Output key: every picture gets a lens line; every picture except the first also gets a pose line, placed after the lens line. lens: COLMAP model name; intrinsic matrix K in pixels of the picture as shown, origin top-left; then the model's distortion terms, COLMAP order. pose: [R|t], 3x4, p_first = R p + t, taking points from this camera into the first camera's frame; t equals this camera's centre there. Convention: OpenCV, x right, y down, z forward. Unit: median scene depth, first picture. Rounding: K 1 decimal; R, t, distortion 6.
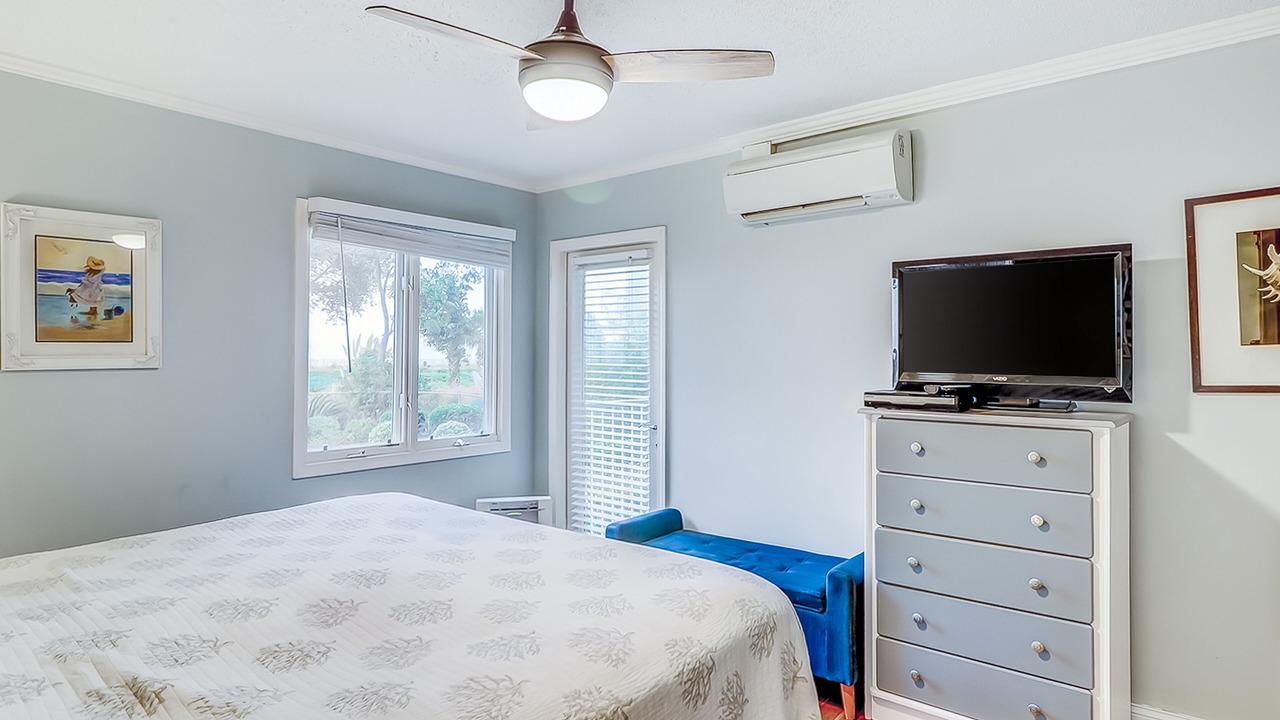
lens RADIAL K [[721.1, 0, 635.1], [0, 721.1, 352.5], [0, 0, 1]] dist [-0.002569, -0.000664]
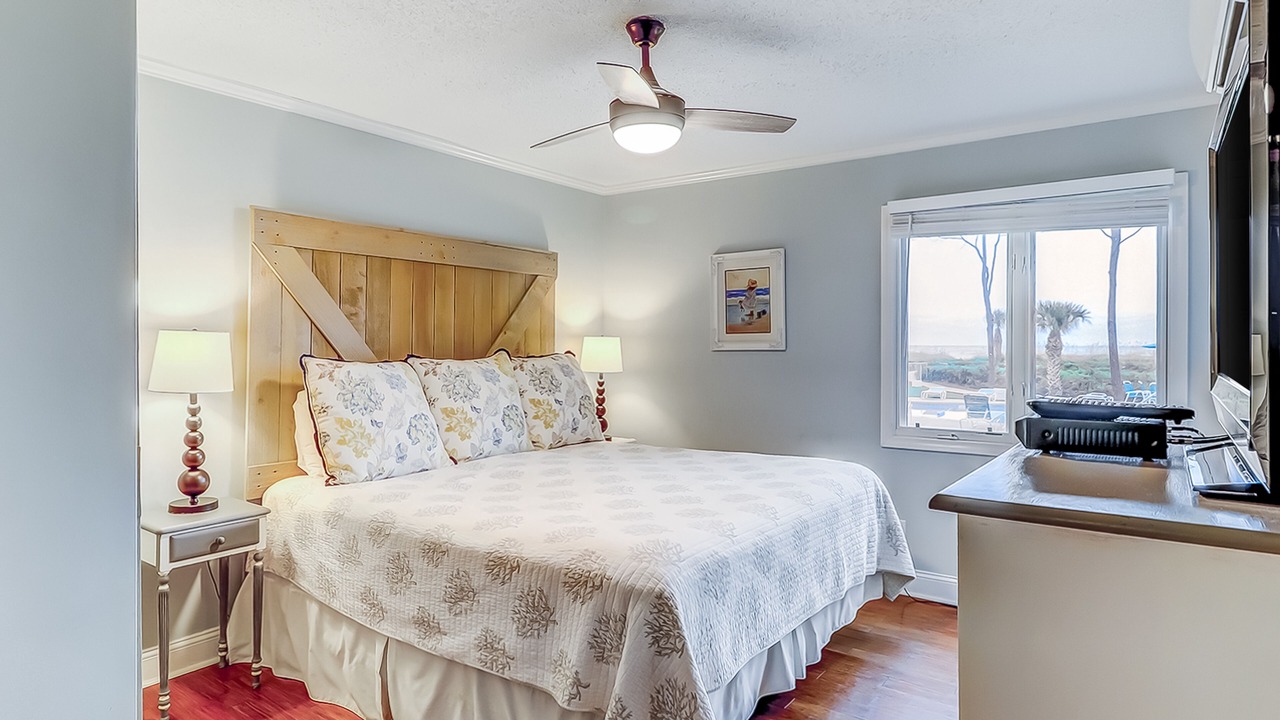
lens RADIAL K [[721.1, 0, 635.1], [0, 721.1, 352.5], [0, 0, 1]] dist [-0.002569, -0.000664]
pose [[0.084996, 0.012870, -0.996298, 0.806890], [0.002938, 0.999909, 0.013168, 0.006783], [0.996377, -0.004047, 0.084950, 0.605557]]
